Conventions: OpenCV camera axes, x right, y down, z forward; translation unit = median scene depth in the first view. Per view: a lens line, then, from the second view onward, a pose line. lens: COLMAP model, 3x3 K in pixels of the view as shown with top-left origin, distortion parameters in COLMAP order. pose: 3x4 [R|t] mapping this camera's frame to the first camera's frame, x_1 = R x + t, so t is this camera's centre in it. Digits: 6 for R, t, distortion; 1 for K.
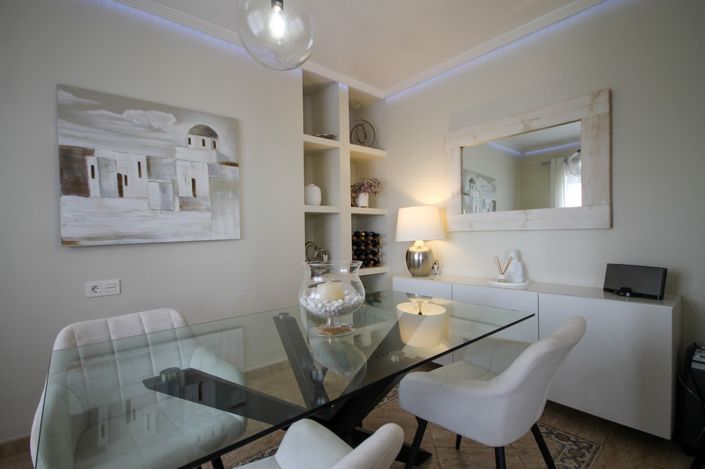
lens RADIAL K [[333.1, 0, 353.2], [0, 333.1, 238.4], [0, 0, 1]] dist [0.001360, 0.000358]
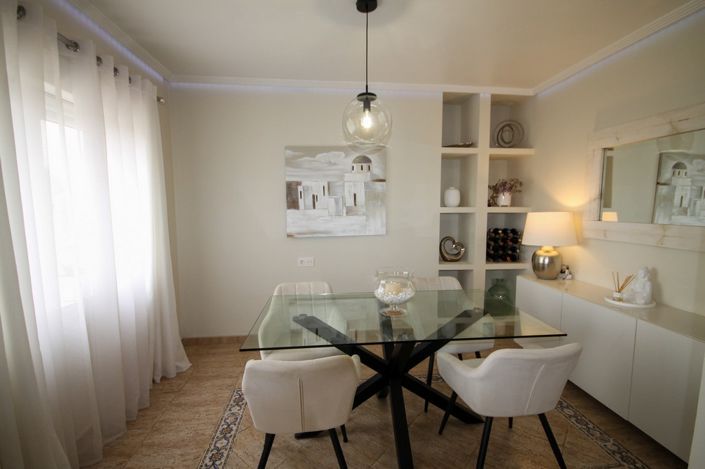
lens RADIAL K [[333.1, 0, 353.2], [0, 333.1, 238.4], [0, 0, 1]] dist [0.001360, 0.000358]
pose [[0.809675, 0.073667, -0.582237, 0.374934], [-0.016080, 0.994503, 0.103467, -0.130022], [0.586658, -0.074412, 0.806409, -0.201946]]
